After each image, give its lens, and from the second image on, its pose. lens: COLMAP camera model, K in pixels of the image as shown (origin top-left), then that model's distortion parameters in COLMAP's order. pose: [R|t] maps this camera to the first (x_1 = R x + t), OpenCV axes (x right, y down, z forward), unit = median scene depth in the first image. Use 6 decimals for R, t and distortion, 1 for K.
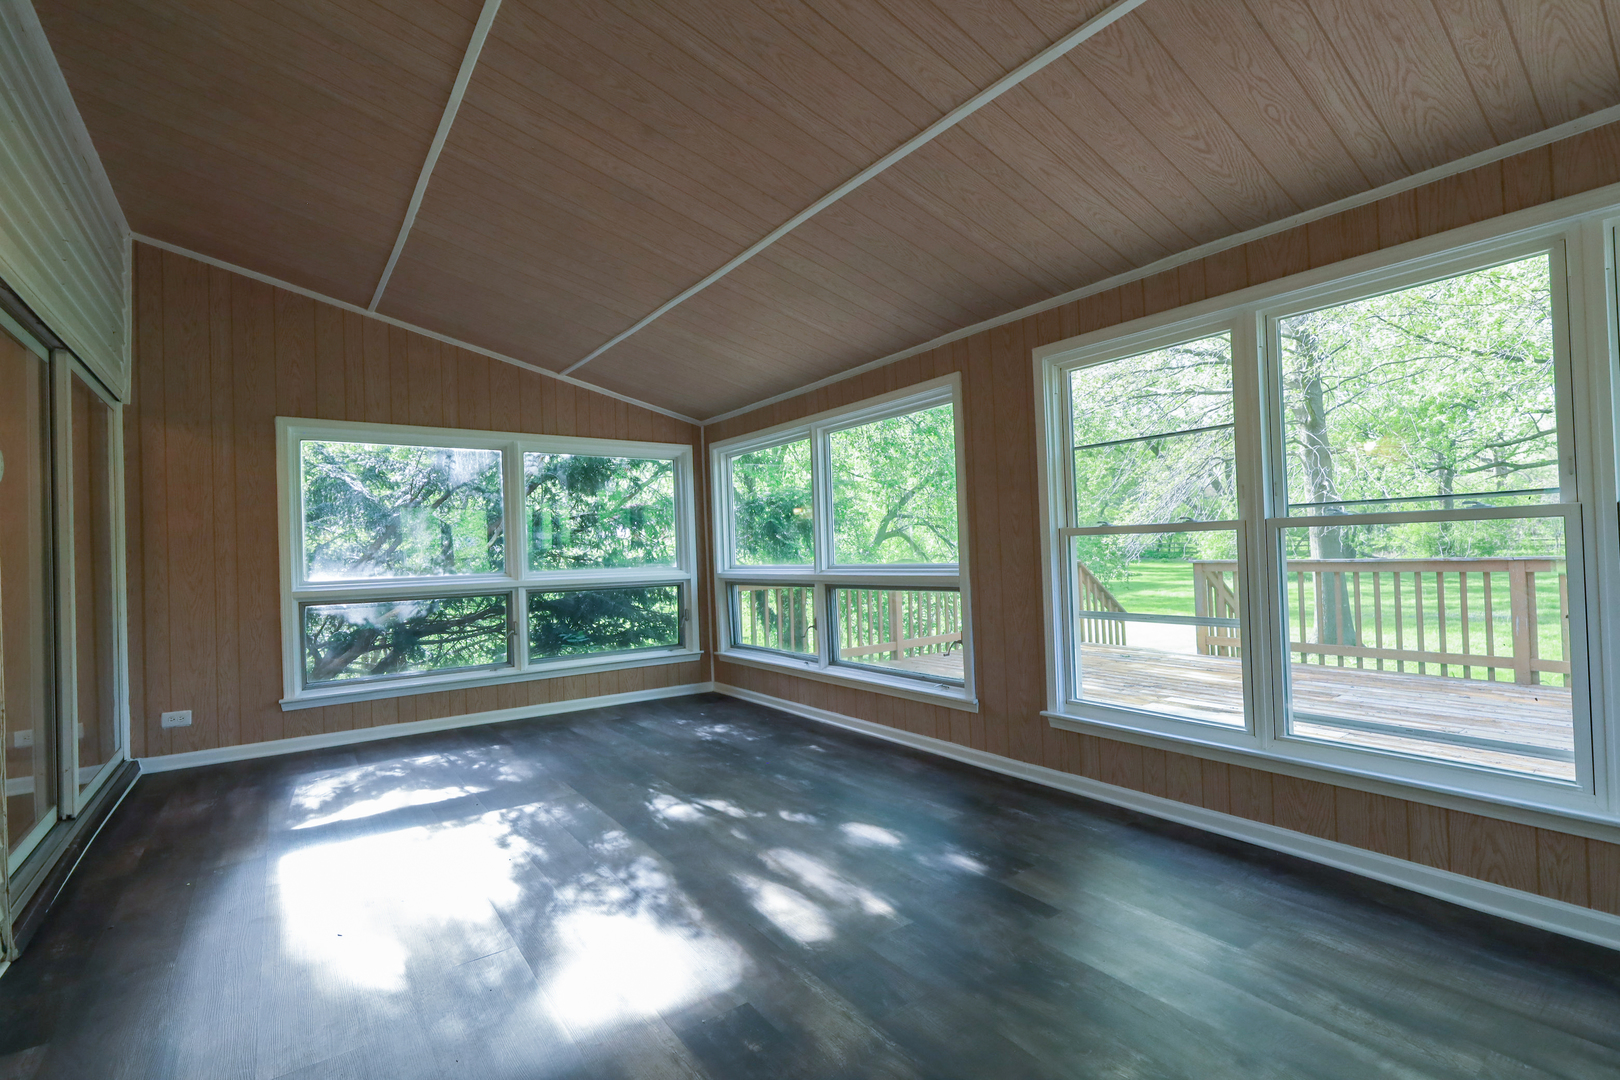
lens RADIAL K [[738.1, 0, 824.7], [0, 738.1, 541.4], [0, 0, 1]] dist [0.001180, -0.000325]
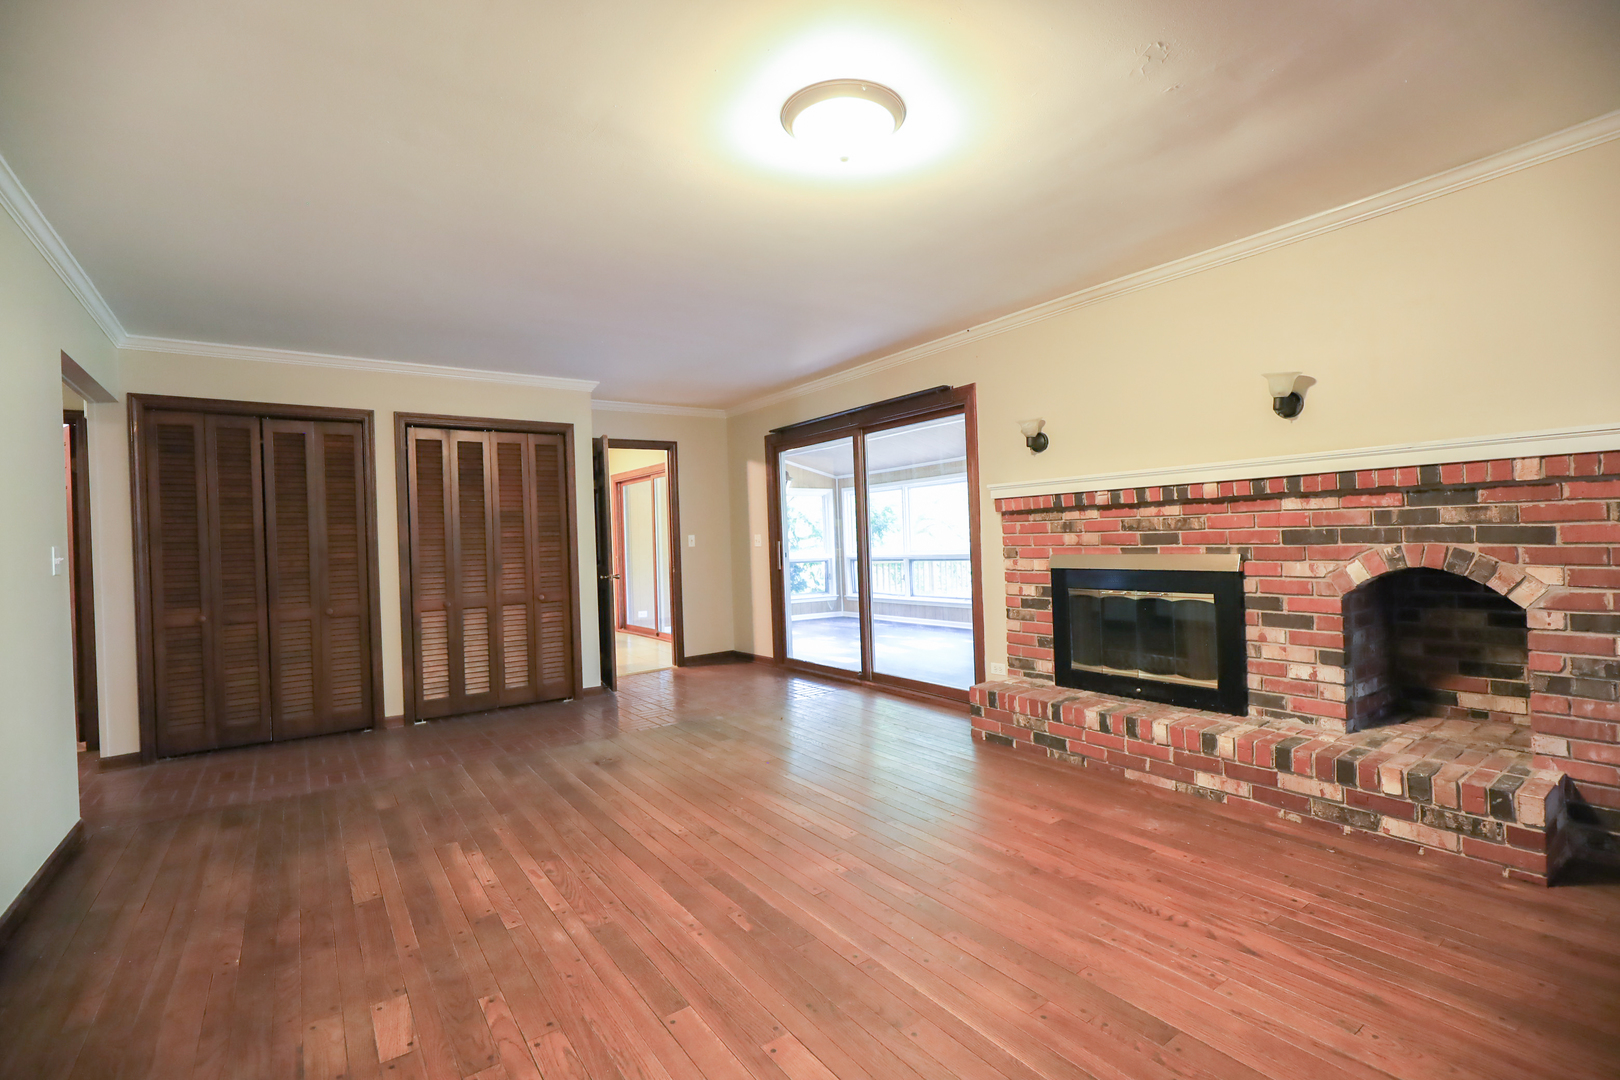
lens RADIAL K [[738.1, 0, 824.7], [0, 738.1, 541.4], [0, 0, 1]] dist [0.001180, -0.000325]
pose [[0.999903, -0.004711, -0.013121, -0.192708], [0.004882, 0.999903, 0.013014, -0.020343], [0.013059, -0.013077, 0.999829, -1.038988]]
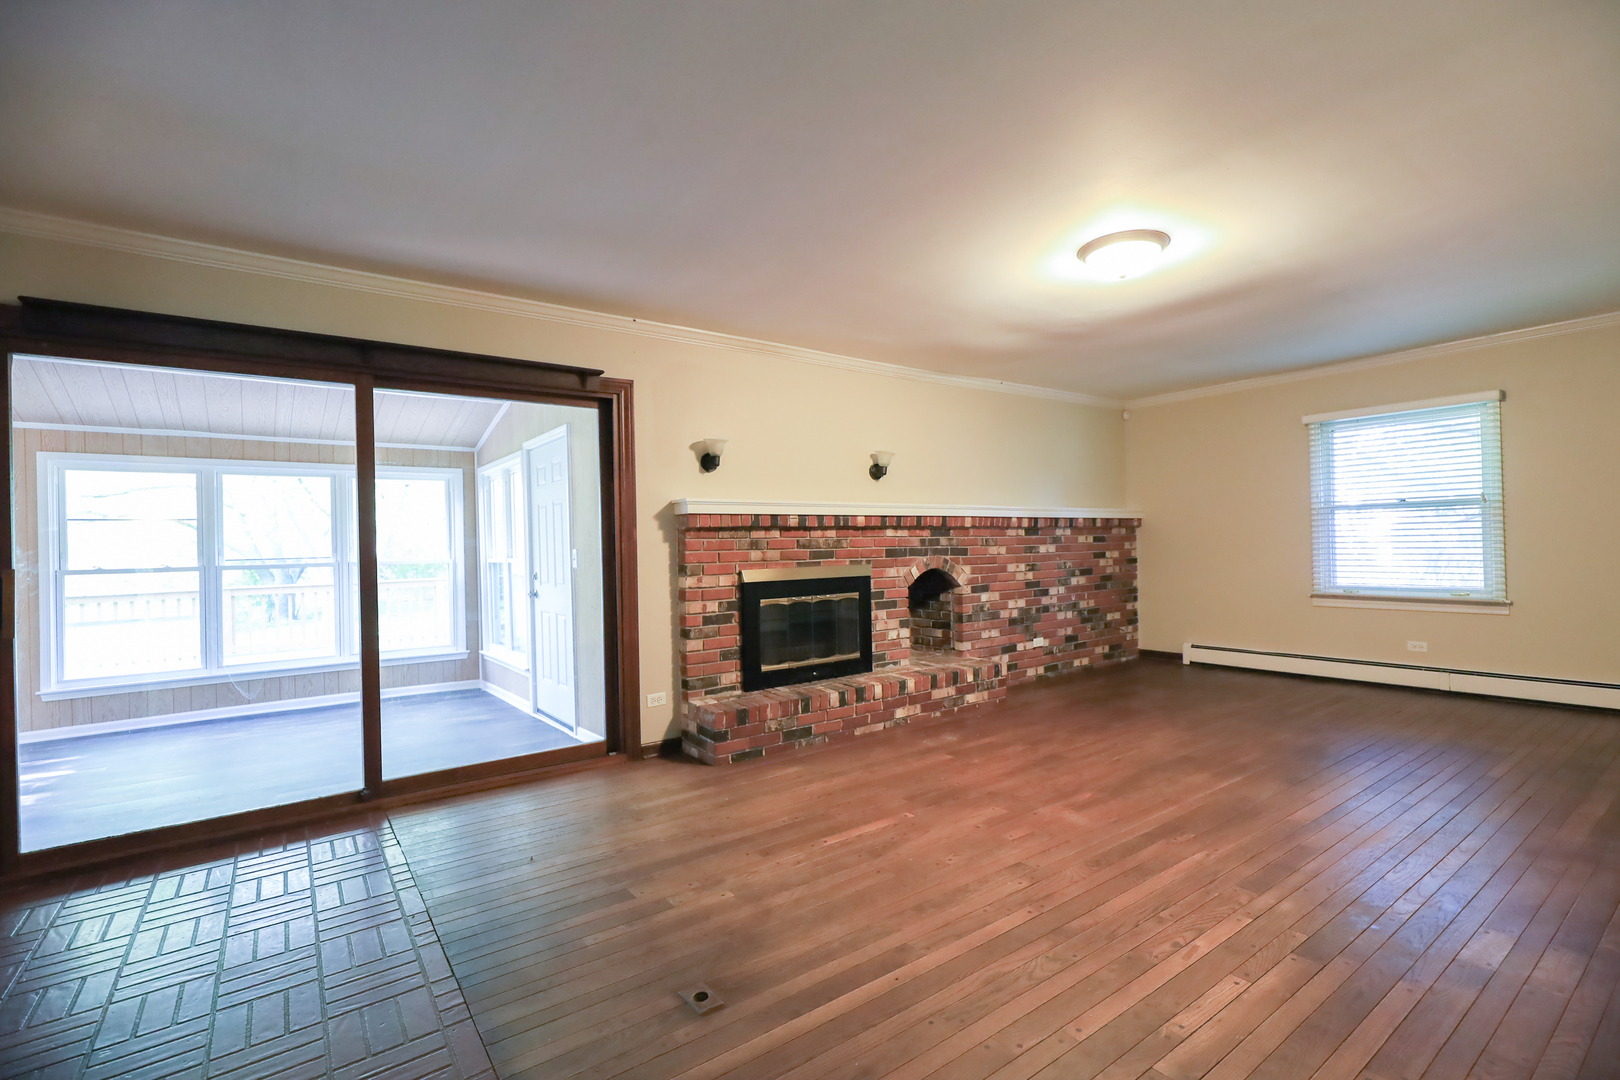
lens RADIAL K [[738.1, 0, 824.7], [0, 738.1, 541.4], [0, 0, 1]] dist [0.001180, -0.000325]
pose [[-0.006972, 0.035590, 0.999342, -0.773235], [0.016679, 0.999232, -0.035469, 0.002631], [-0.999837, 0.016421, -0.007561, -0.374431]]
